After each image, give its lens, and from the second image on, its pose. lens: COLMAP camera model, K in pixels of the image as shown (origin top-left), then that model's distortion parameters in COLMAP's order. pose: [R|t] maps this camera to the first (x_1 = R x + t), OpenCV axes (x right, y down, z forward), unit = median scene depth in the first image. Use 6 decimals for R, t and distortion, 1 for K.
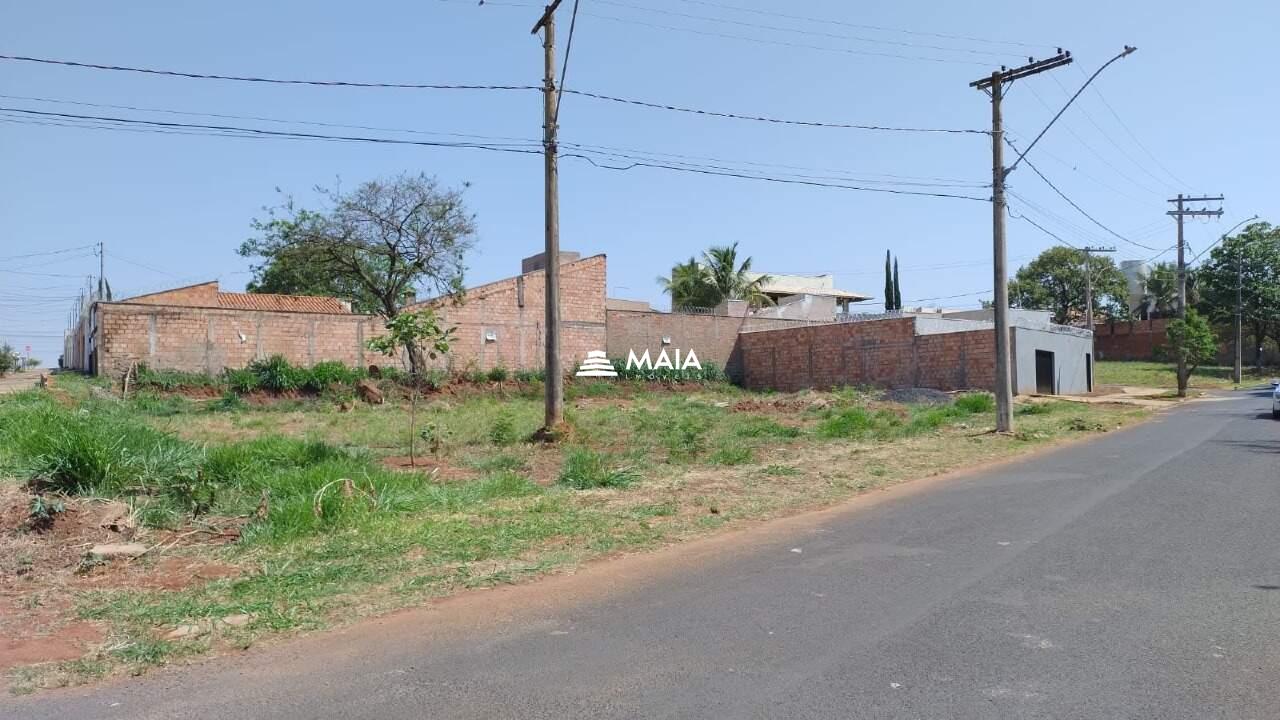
lens RADIAL K [[971.4, 0, 639.8], [0, 971.4, 359.4], [0, 0, 1]] dist [0.004449, -0.013679]
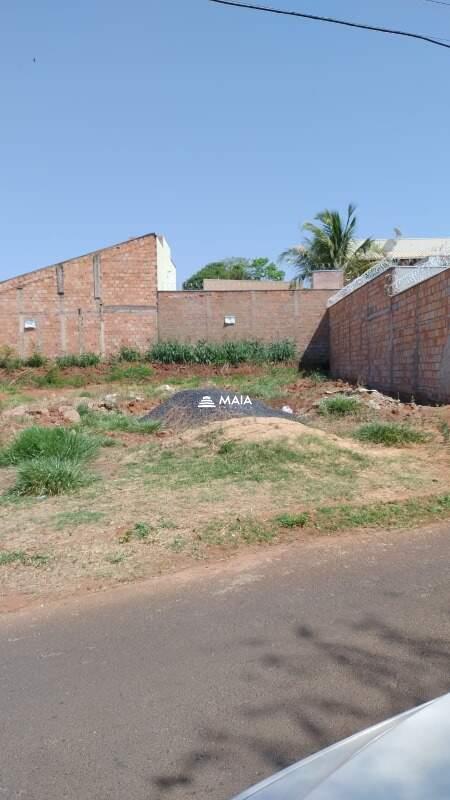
lens RADIAL K [[607.1, 0, 225.0], [0, 607.1, 400.4], [0, 0, 1]] dist [0.004449, -0.013679]
pose [[0.833490, 0.028049, -0.551822, 0.382137], [0.028297, 0.995233, 0.093328, 0.002570], [0.551810, -0.093402, 0.828723, 0.559778]]
